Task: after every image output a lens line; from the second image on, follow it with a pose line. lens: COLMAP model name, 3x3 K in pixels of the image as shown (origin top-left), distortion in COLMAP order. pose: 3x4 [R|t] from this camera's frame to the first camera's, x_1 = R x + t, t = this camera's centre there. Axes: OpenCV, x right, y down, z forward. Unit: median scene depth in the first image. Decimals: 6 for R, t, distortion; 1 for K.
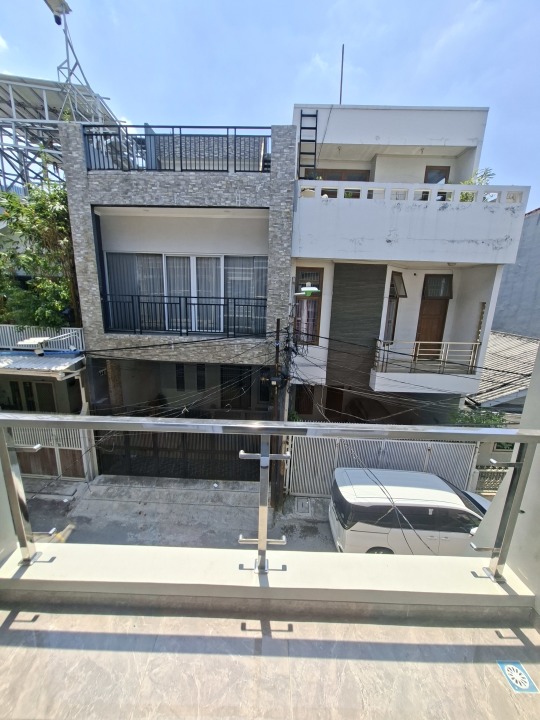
lens RADIAL K [[283.2, 0, 267.9], [0, 283.2, 360.5], [0, 0, 1]] dist [-0.004397, 0.001857]
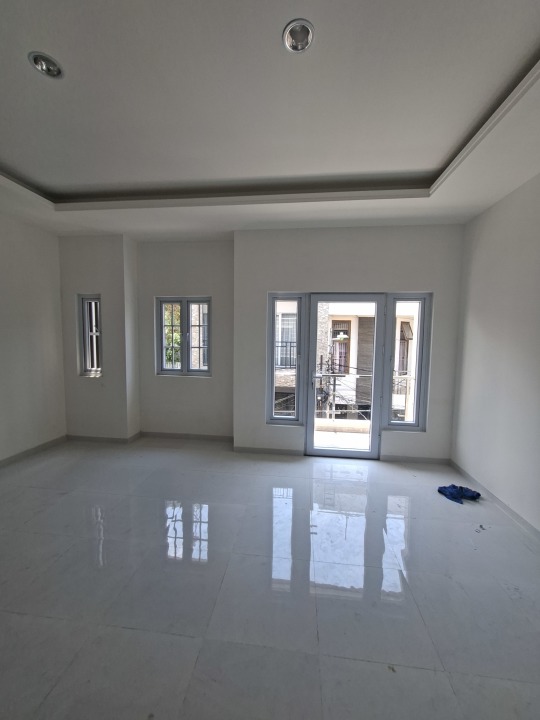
lens RADIAL K [[283.2, 0, 270.9], [0, 283.2, 359.9], [0, 0, 1]] dist [-0.004397, 0.001857]
pose [[0.995646, -0.009843, -0.092690, -0.080194], [-0.004204, 0.988655, -0.150147, 0.092592], [0.093116, 0.149883, 0.984309, -0.444973]]
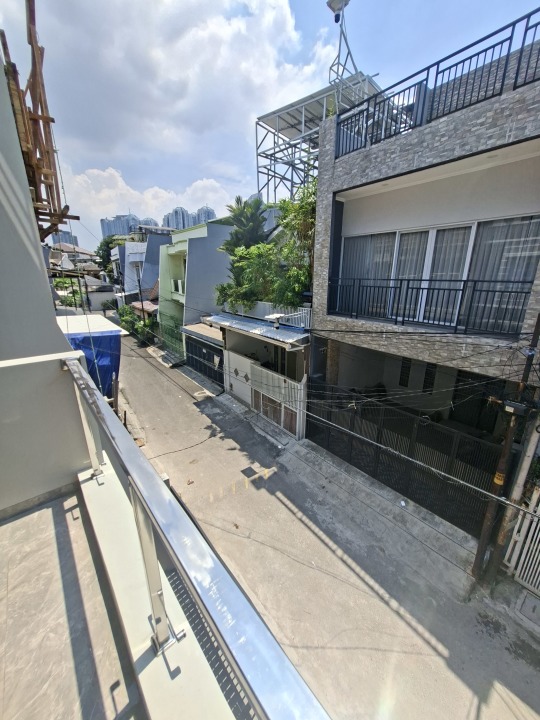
lens RADIAL K [[283.2, 0, 271.4], [0, 283.2, 359.2], [0, 0, 1]] dist [-0.004397, 0.001857]
pose [[0.657025, 0.190465, -0.729411, 0.102115], [-0.159398, 0.980781, 0.112523, -0.018875], [0.736824, 0.042336, 0.674757, 0.127605]]
